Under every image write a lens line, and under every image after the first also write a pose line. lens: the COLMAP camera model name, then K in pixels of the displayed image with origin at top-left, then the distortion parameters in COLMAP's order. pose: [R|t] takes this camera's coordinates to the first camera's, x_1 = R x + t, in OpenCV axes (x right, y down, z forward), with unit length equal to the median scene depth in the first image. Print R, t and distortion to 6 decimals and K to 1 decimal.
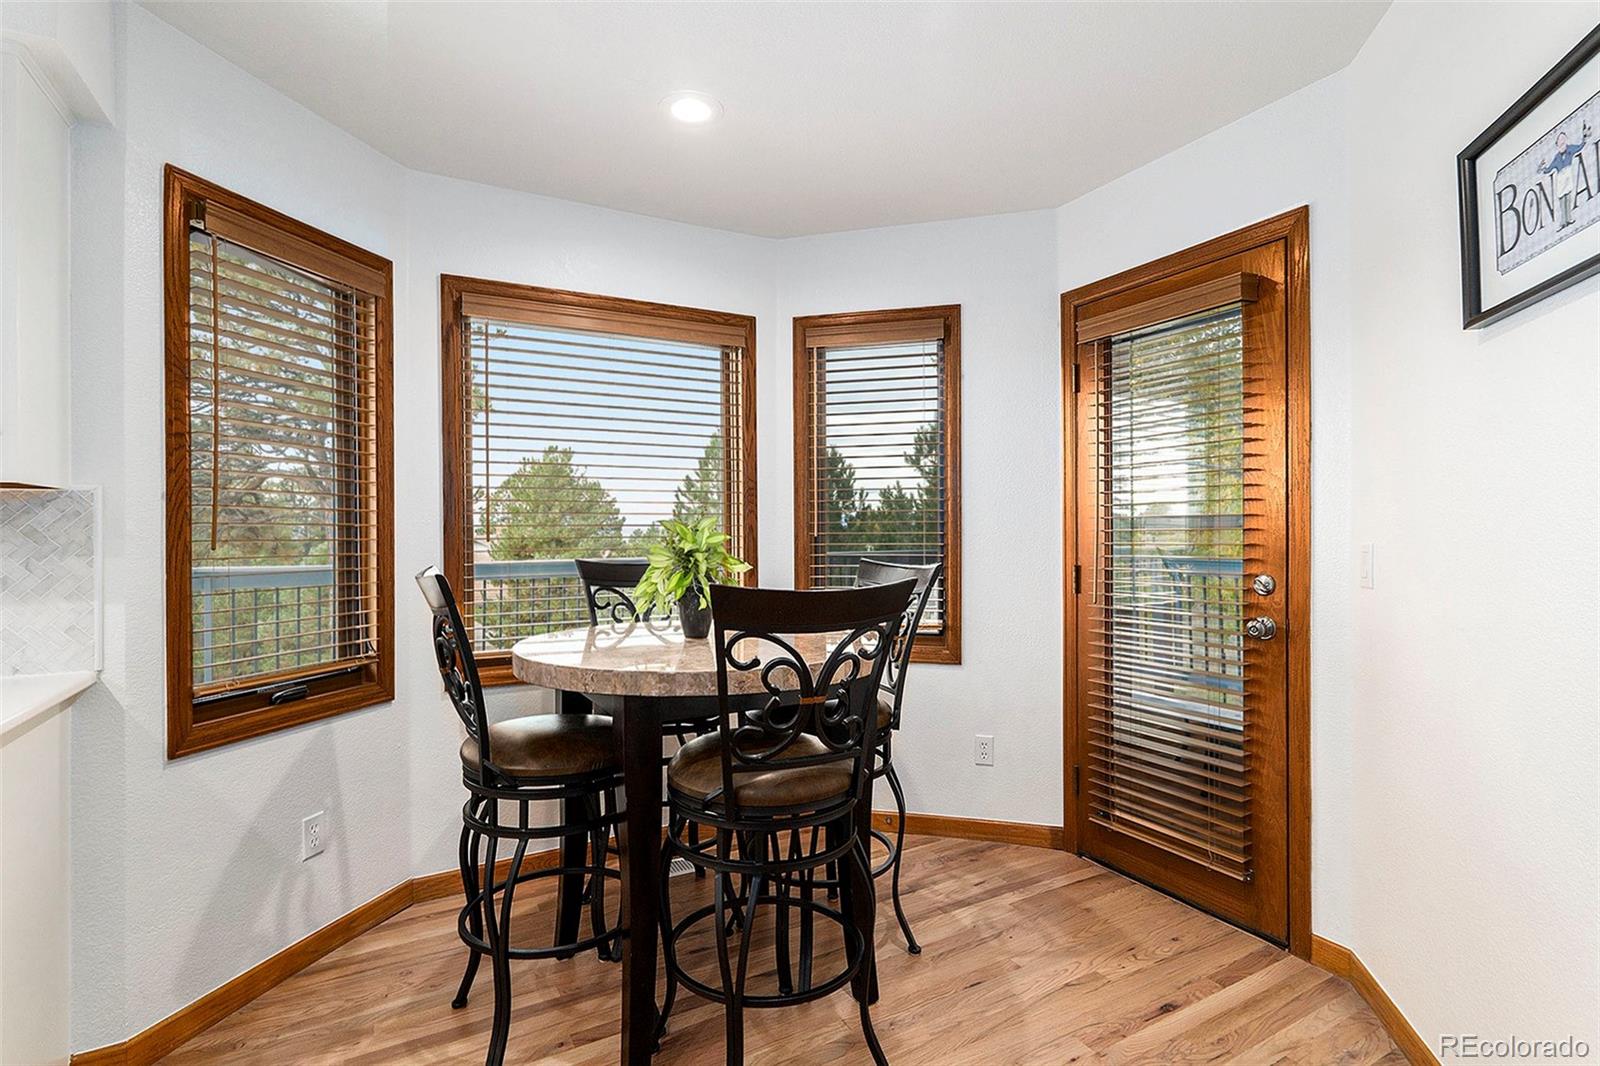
lens RADIAL K [[765.6, 0, 810.8], [0, 765.6, 527.8], [0, 0, 1]] dist [0.001287, 0.000162]
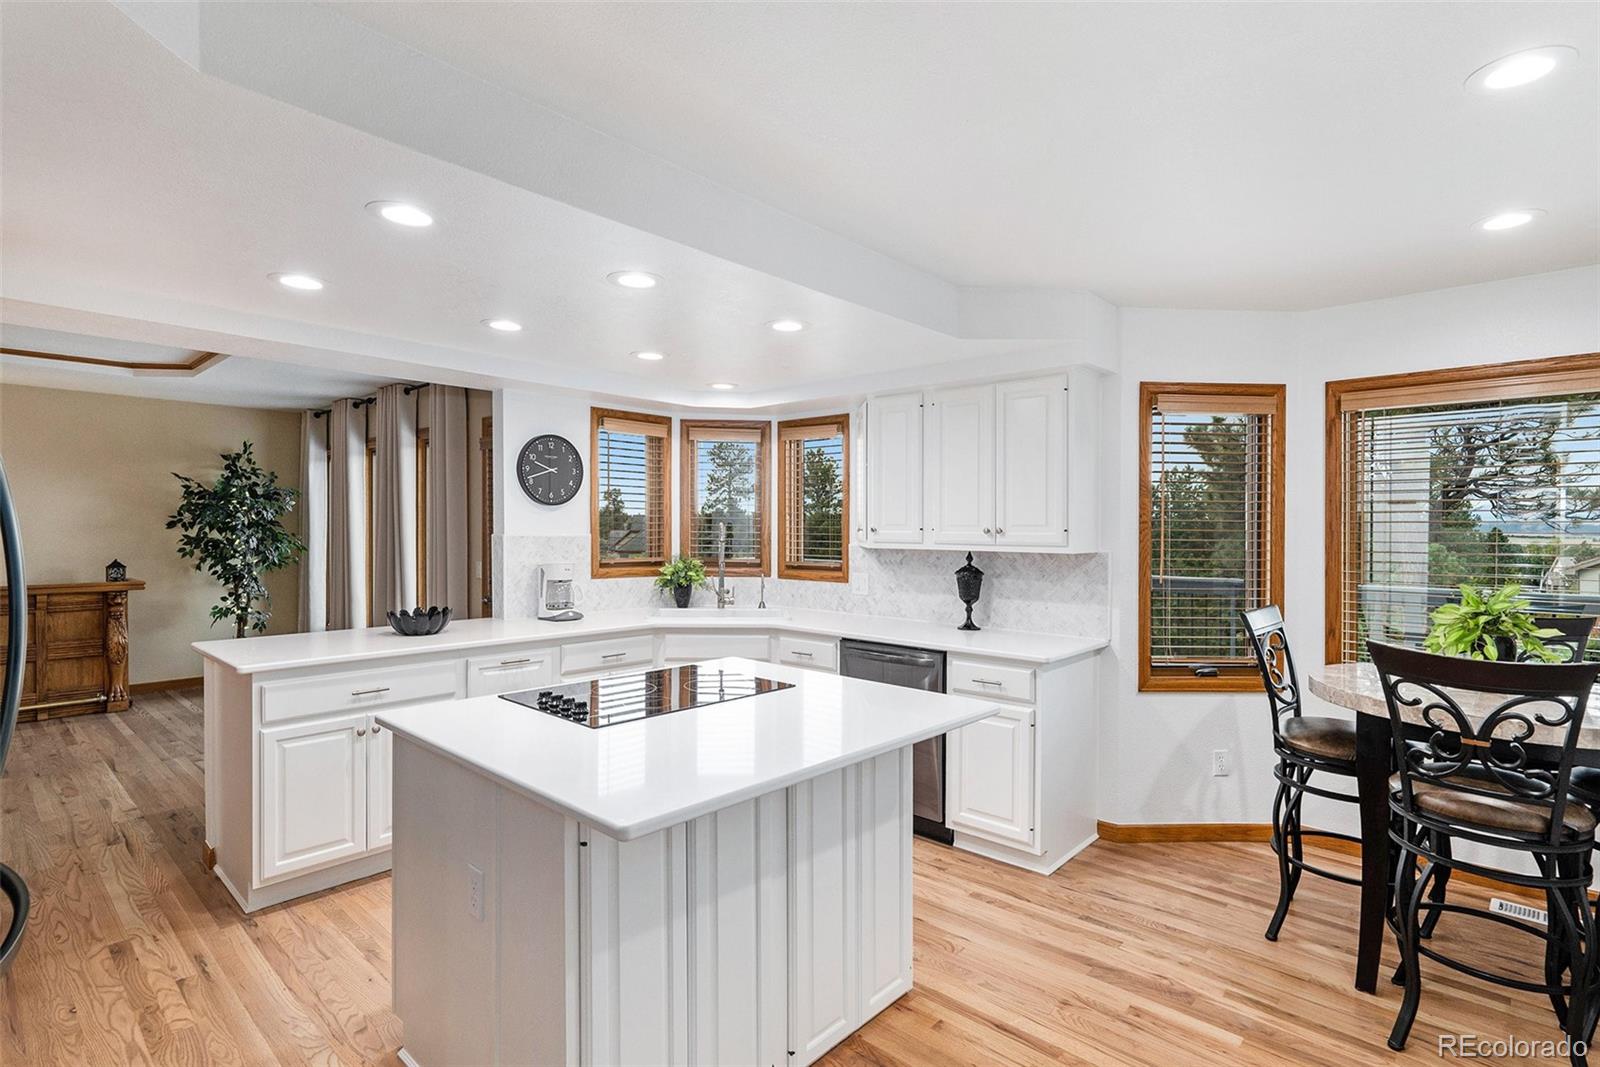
lens RADIAL K [[780.3, 0, 783.4], [0, 780.3, 537.8], [0, 0, 1]] dist [0.002641, -0.000188]
pose [[0.293614, 0.021801, -0.955675, 0.725702], [-0.001198, 0.999748, 0.022439, -0.120061], [0.955923, -0.005444, 0.293566, -0.403651]]
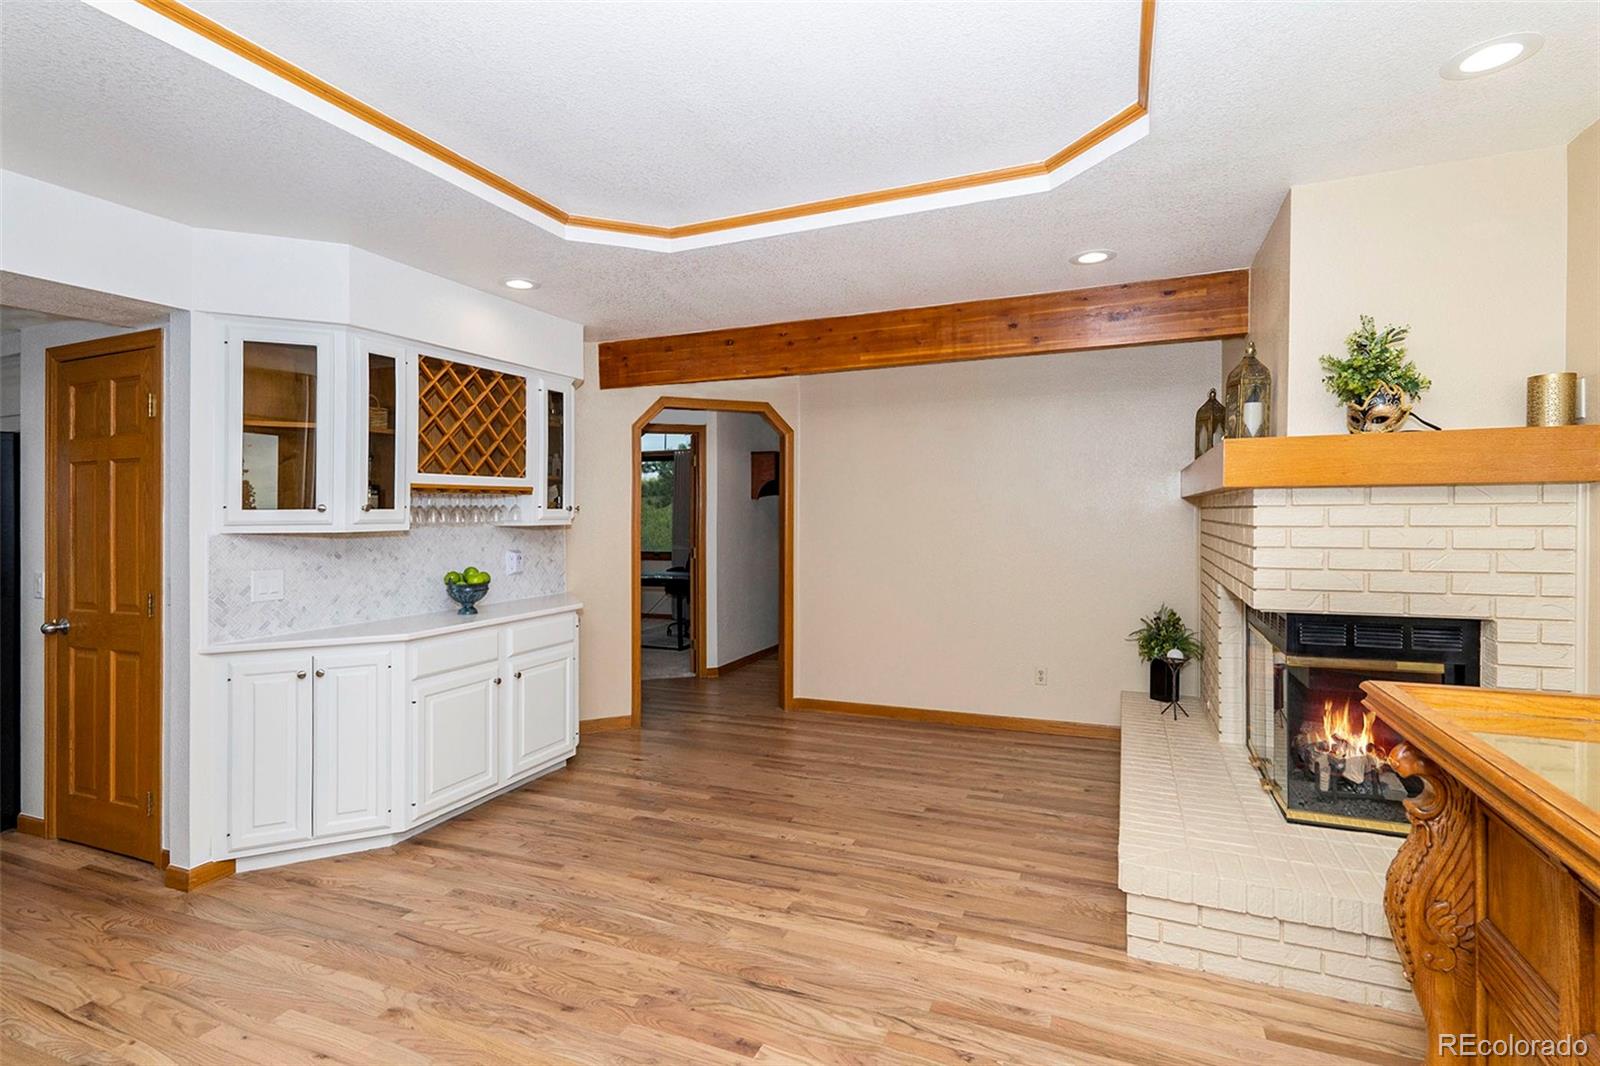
lens RADIAL K [[755.0, 0, 802.5], [0, 755.0, 492.5], [0, 0, 1]] dist [0.002270, -0.000302]
pose [[-0.615041, 0.039636, 0.787498, -2.941625], [0.009894, 0.999045, -0.042556, -0.069594], [-0.788433, -0.018382, -0.614846, -1.474565]]
